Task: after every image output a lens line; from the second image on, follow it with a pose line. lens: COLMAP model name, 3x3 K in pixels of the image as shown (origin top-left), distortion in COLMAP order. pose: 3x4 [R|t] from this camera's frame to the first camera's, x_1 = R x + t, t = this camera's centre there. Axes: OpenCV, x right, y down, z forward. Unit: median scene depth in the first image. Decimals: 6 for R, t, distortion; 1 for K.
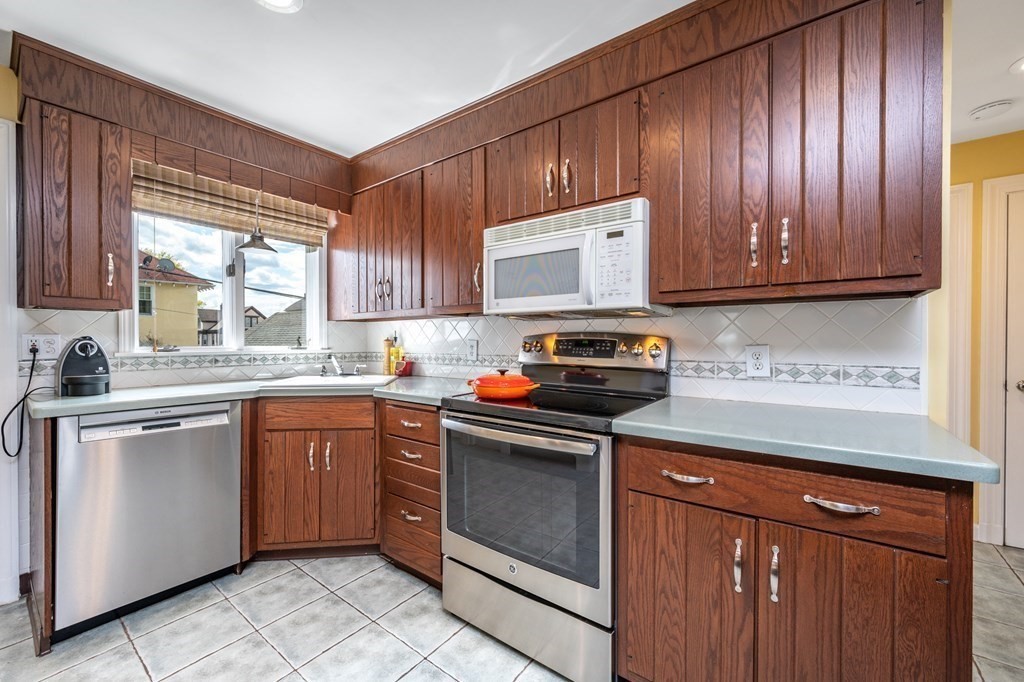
lens RADIAL K [[409.2, 0, 511.2], [0, 409.2, 342.6], [0, 0, 1]] dist [-0.004178, -0.000117]
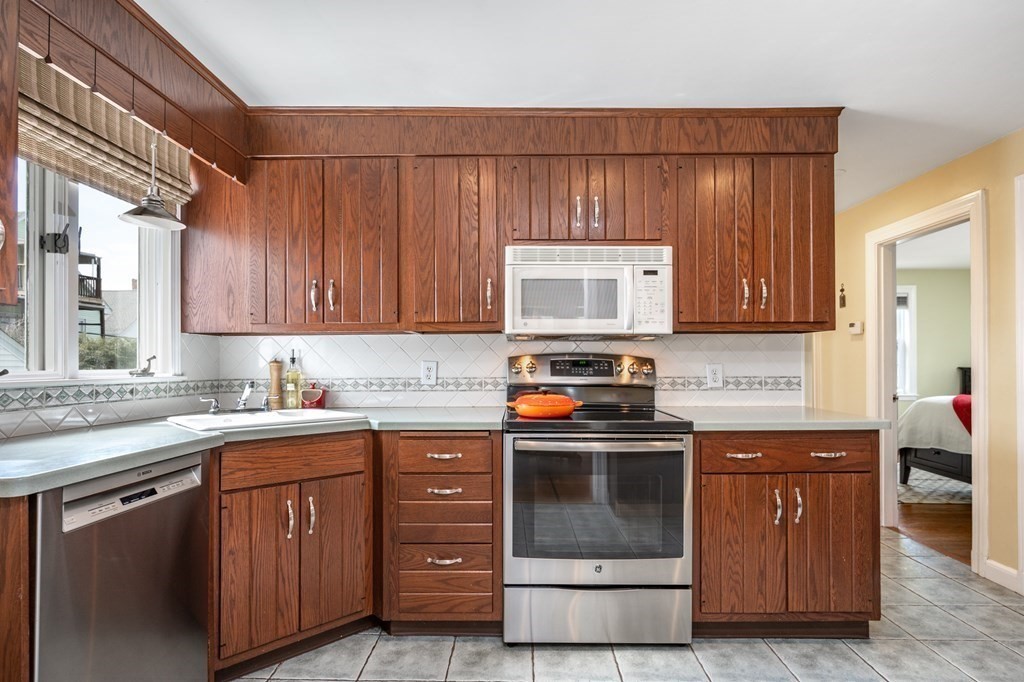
lens RADIAL K [[514.6, 0, 518.4], [0, 514.6, 359.3], [0, 0, 1]] dist [-0.005360, -0.000523]
pose [[0.805412, 0.001877, 0.592713, -0.831428], [0.007191, 0.999890, -0.012938, 0.007233], [-0.592672, 0.014683, 0.805310, 0.010963]]
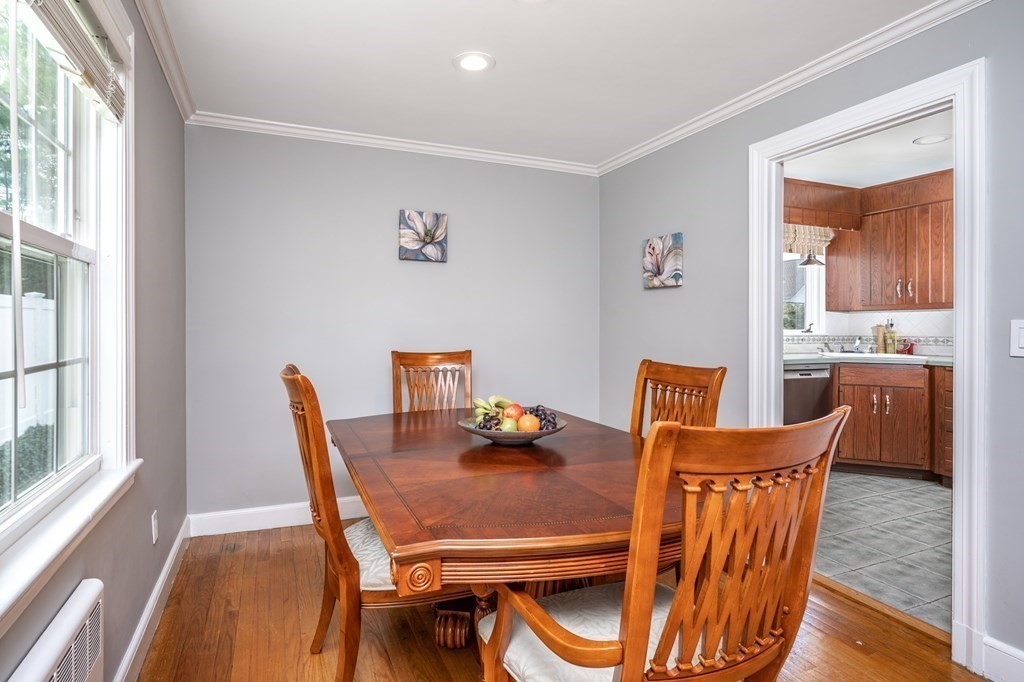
lens RADIAL K [[524.6, 0, 499.9], [0, 524.6, 323.6], [0, 0, 1]] dist [0.002841, -0.000250]
pose [[0.862095, 0.000472, -0.506747, -0.822088], [-0.004116, 0.999973, -0.006070, 0.002057], [0.506731, 0.007318, 0.862073, -1.603429]]
